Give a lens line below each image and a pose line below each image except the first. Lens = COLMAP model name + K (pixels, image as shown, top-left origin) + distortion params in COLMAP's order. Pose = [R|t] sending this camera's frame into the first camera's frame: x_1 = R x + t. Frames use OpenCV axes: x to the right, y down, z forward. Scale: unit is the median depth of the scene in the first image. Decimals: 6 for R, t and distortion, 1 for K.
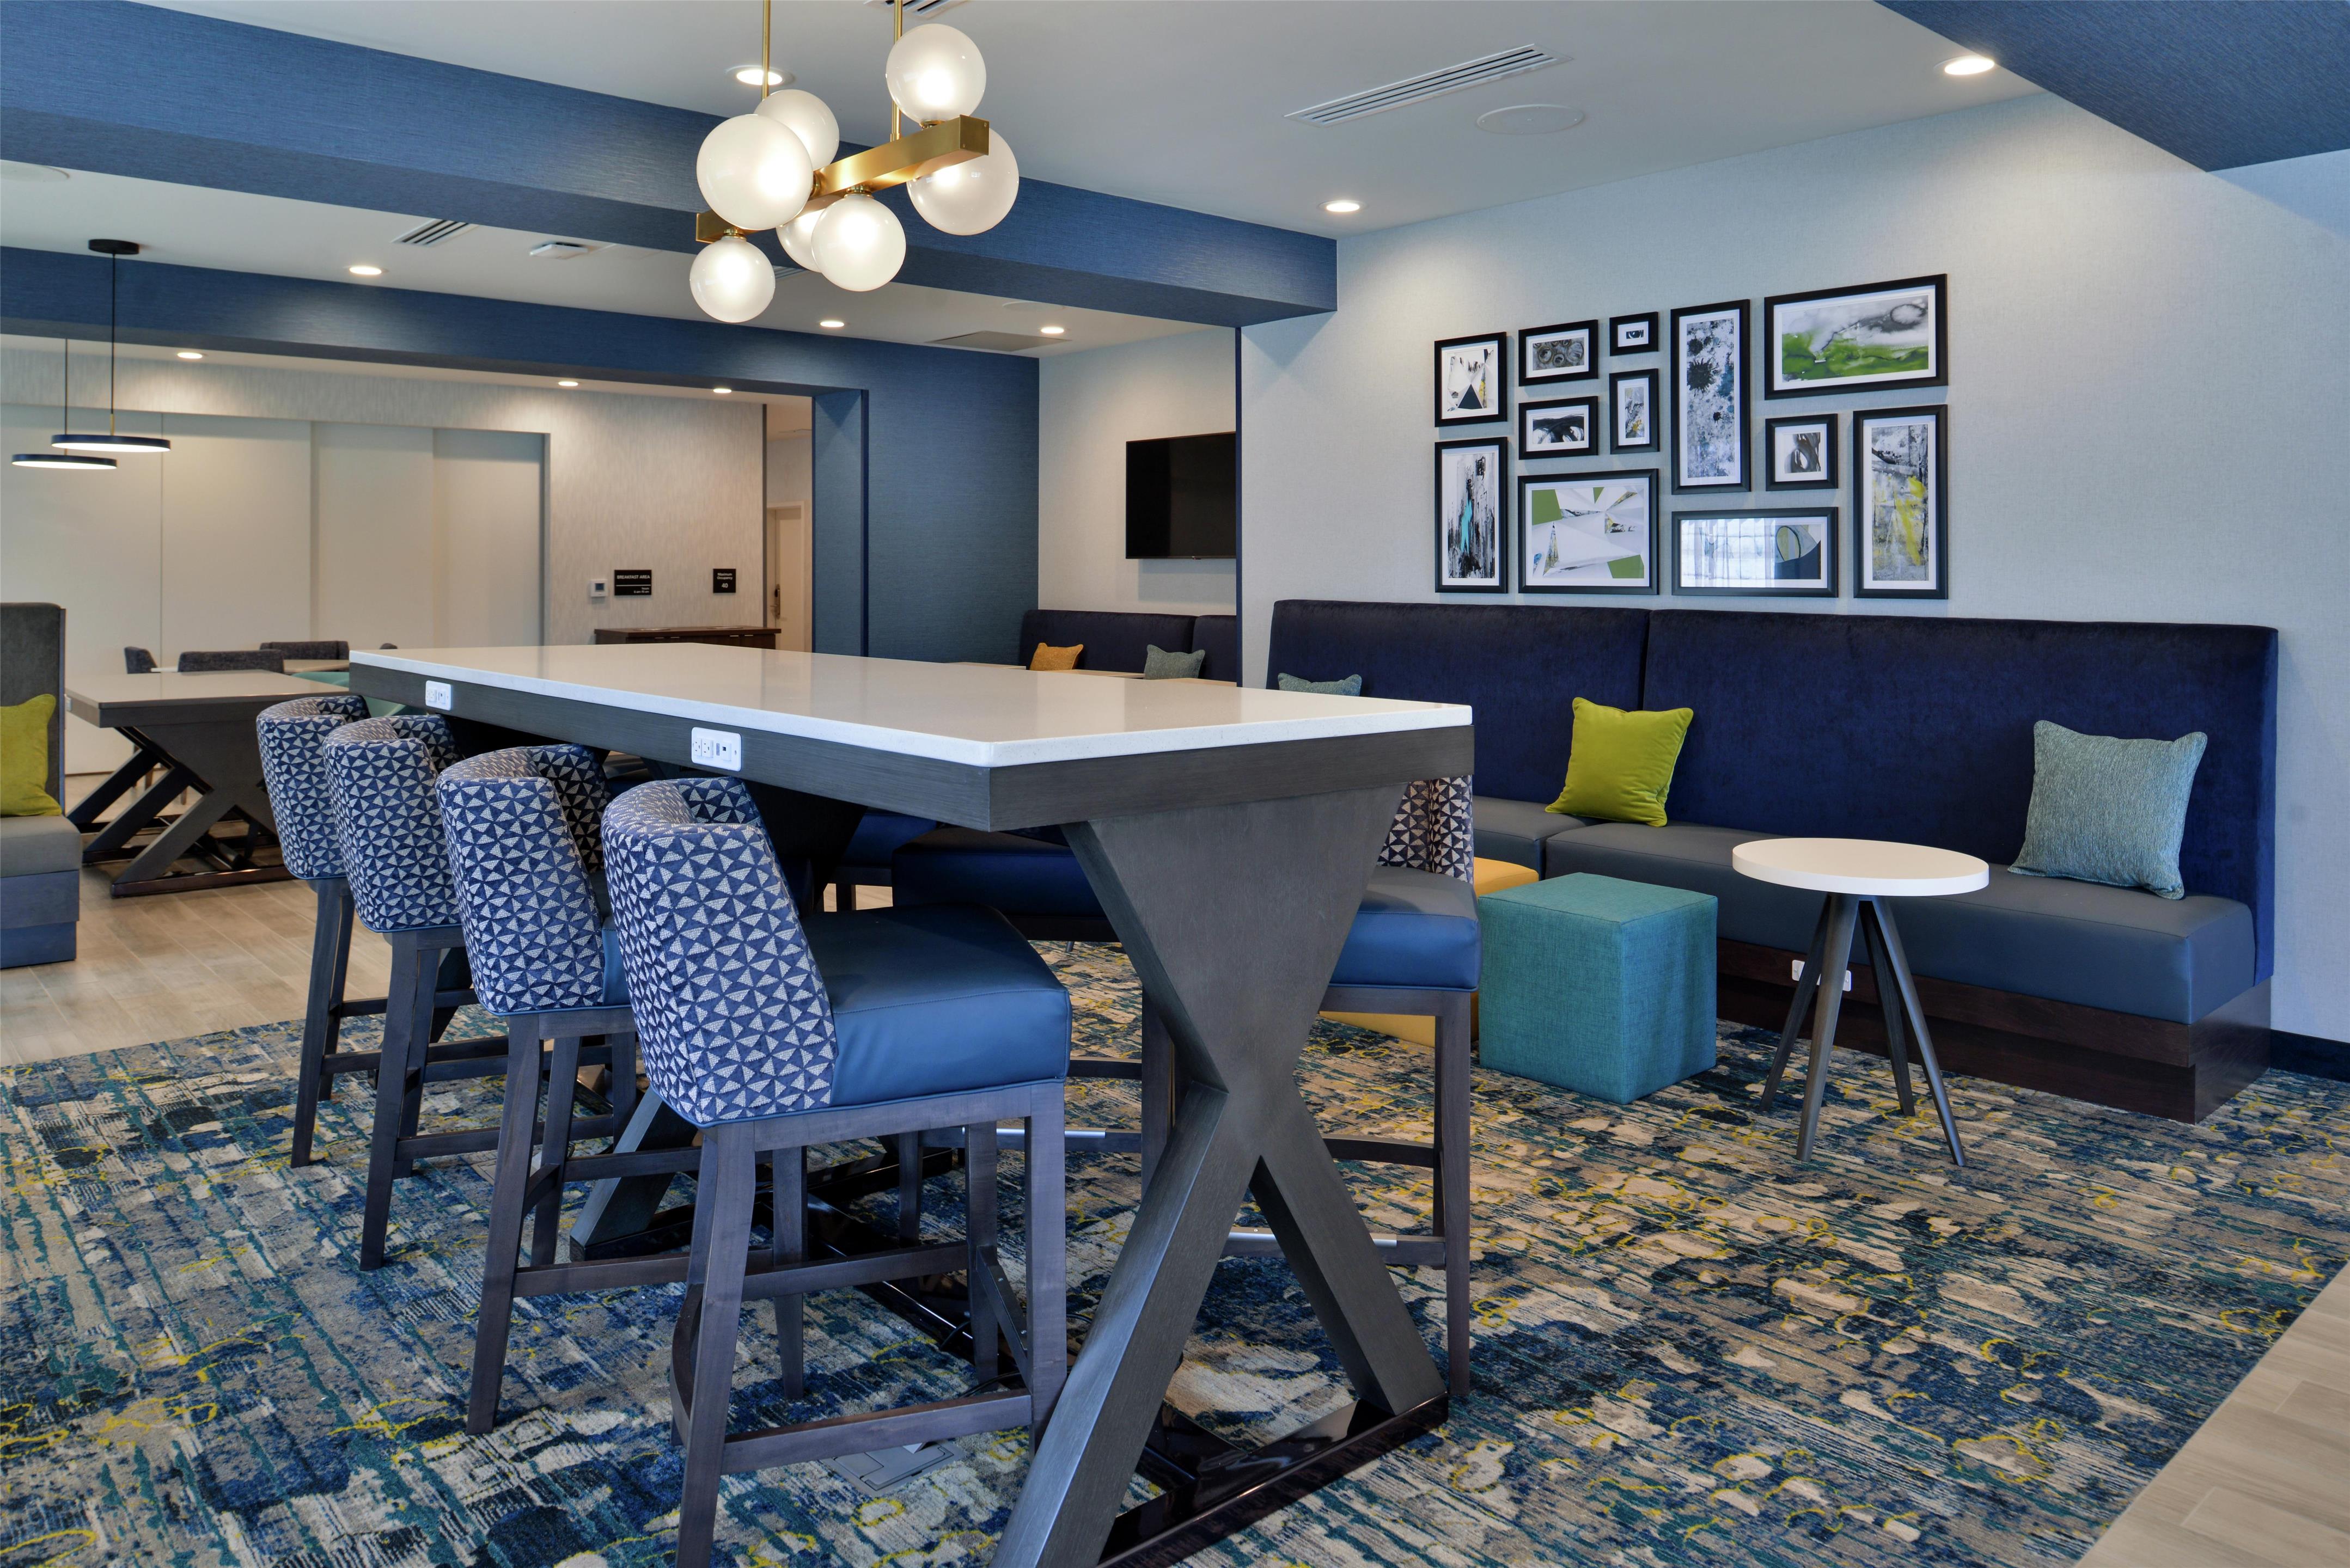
lens RADIAL K [[1602.1, 0, 1161.9], [0, 1602.1, 767.2], [0, 0, 1]] dist [-0.020877, -0.006315]
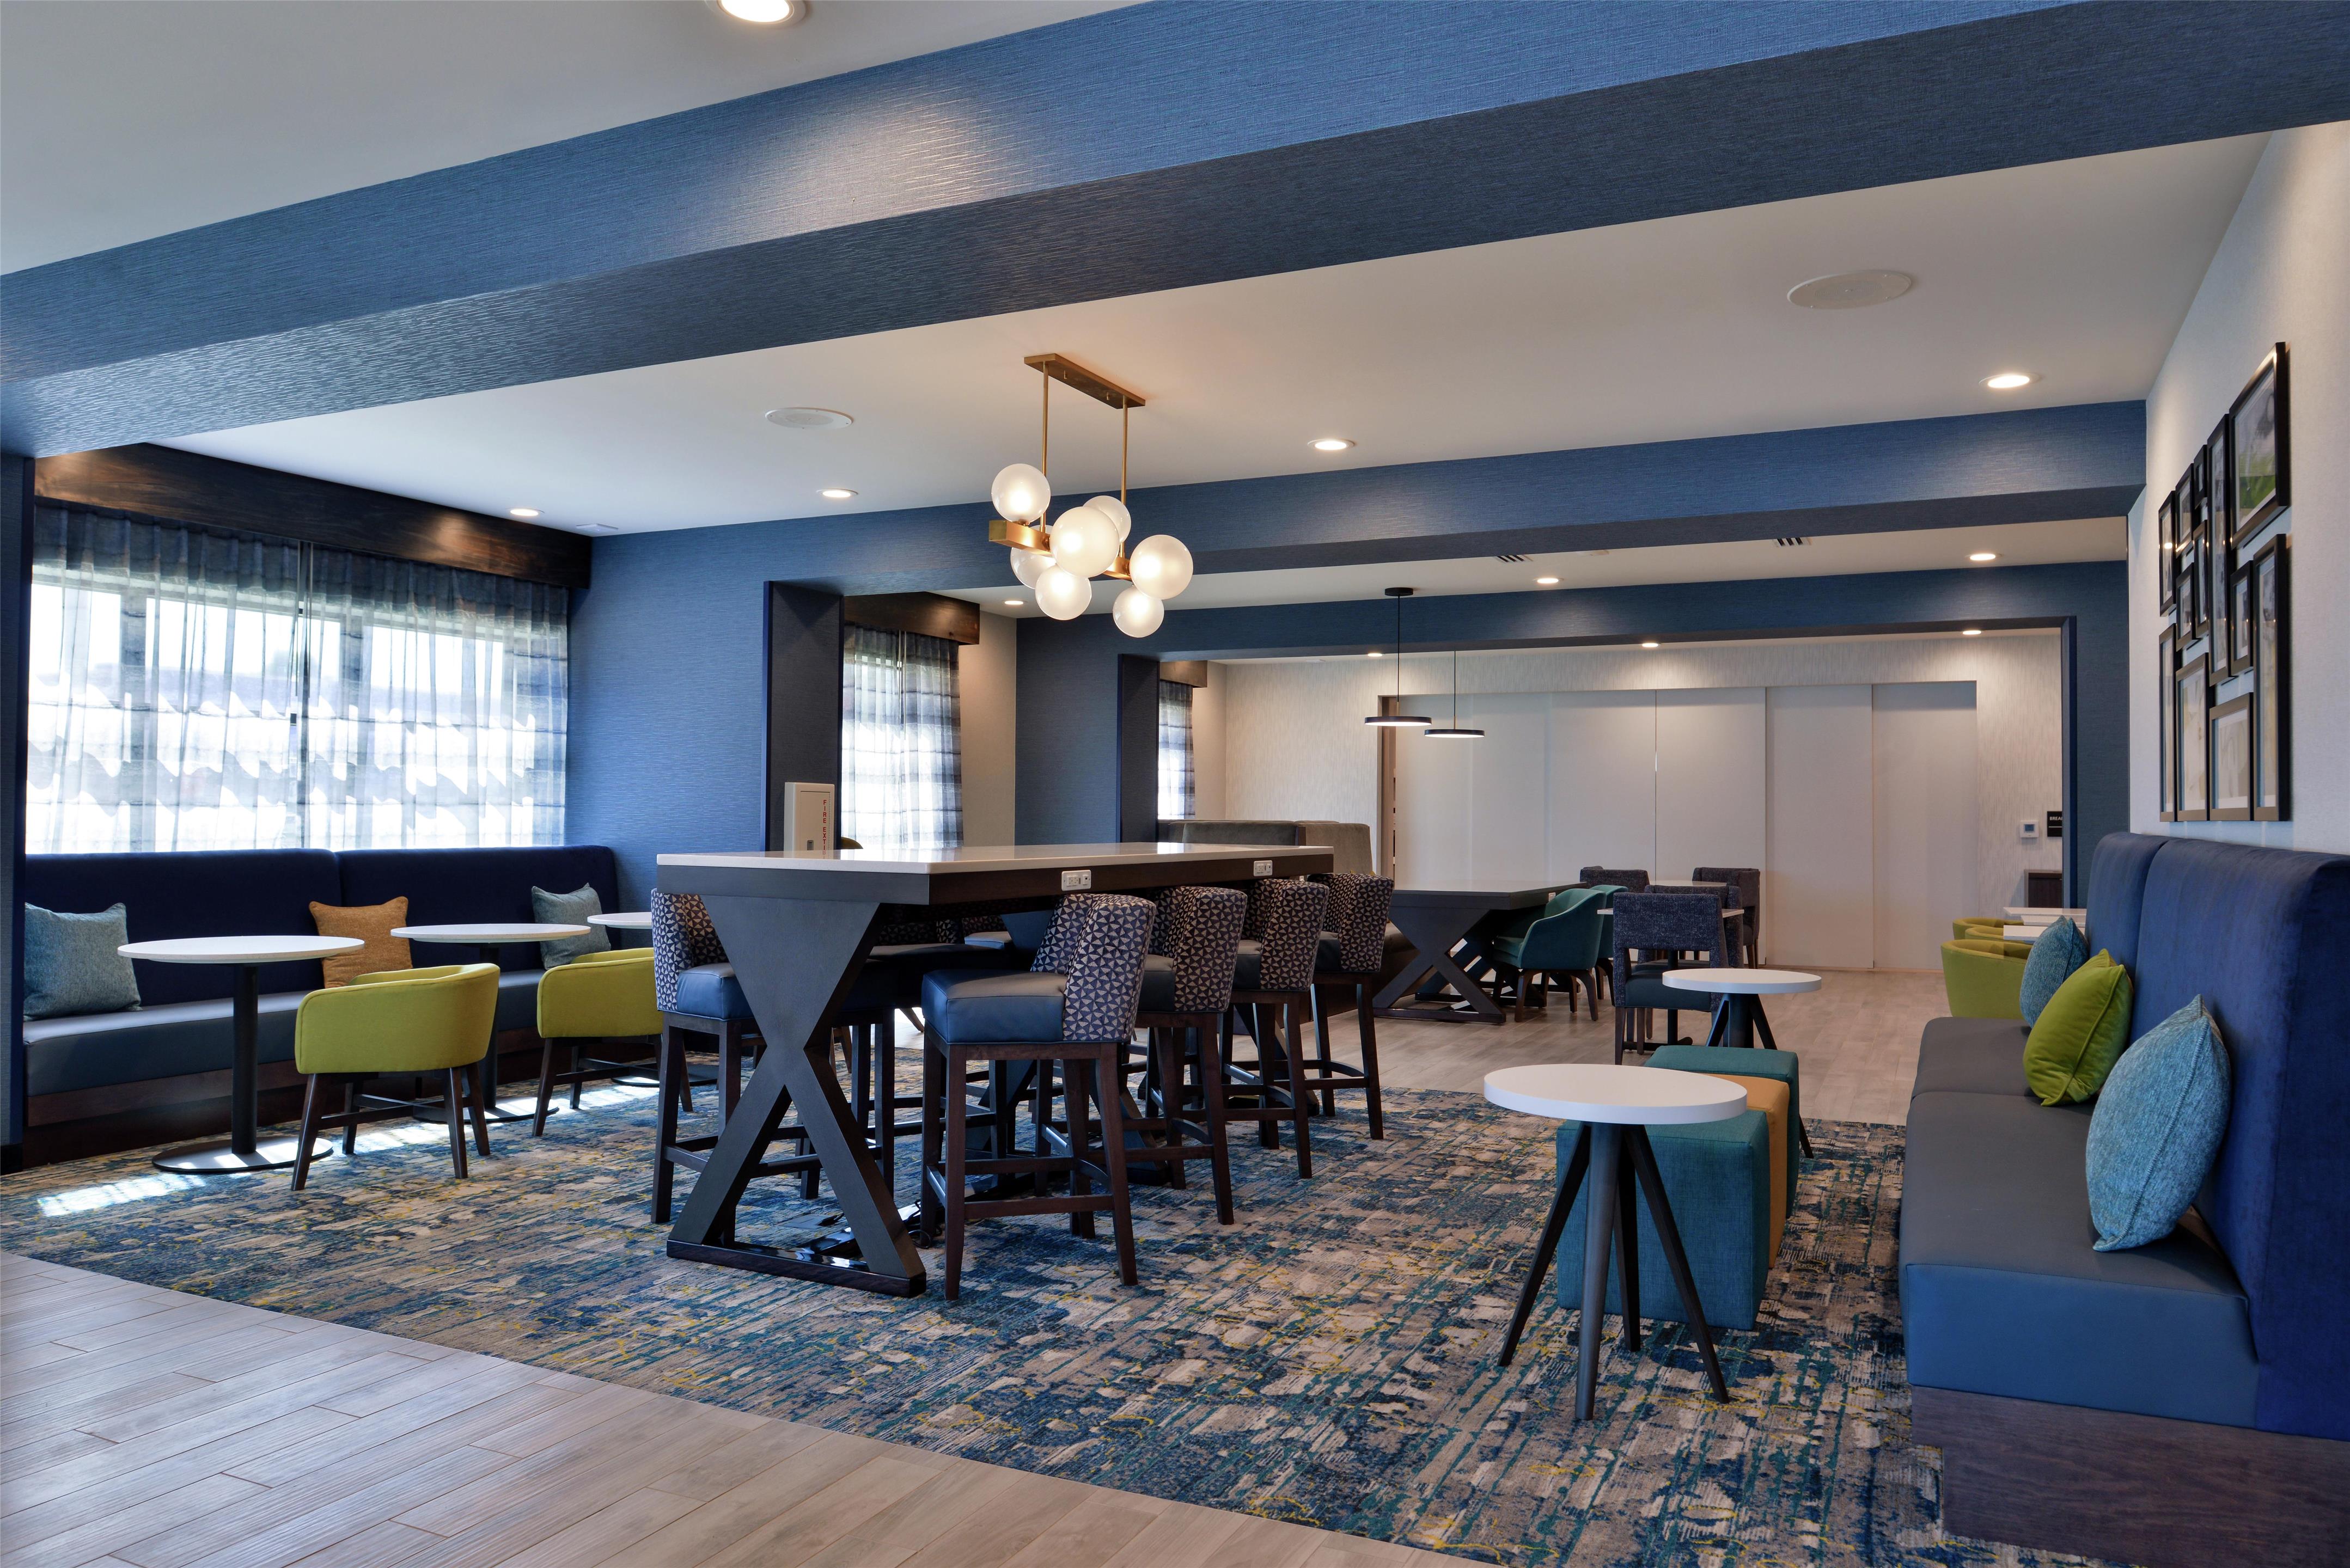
lens RADIAL K [[1602.1, 0, 1151.2], [0, 1602.1, 786.9], [0, 0, 1]] dist [-0.020877, -0.006315]
pose [[0.382555, -0.017770, -0.923762, 1.558296], [-0.119409, 0.990479, -0.068504, -0.015730], [0.916184, 0.136512, 0.376791, 0.483205]]
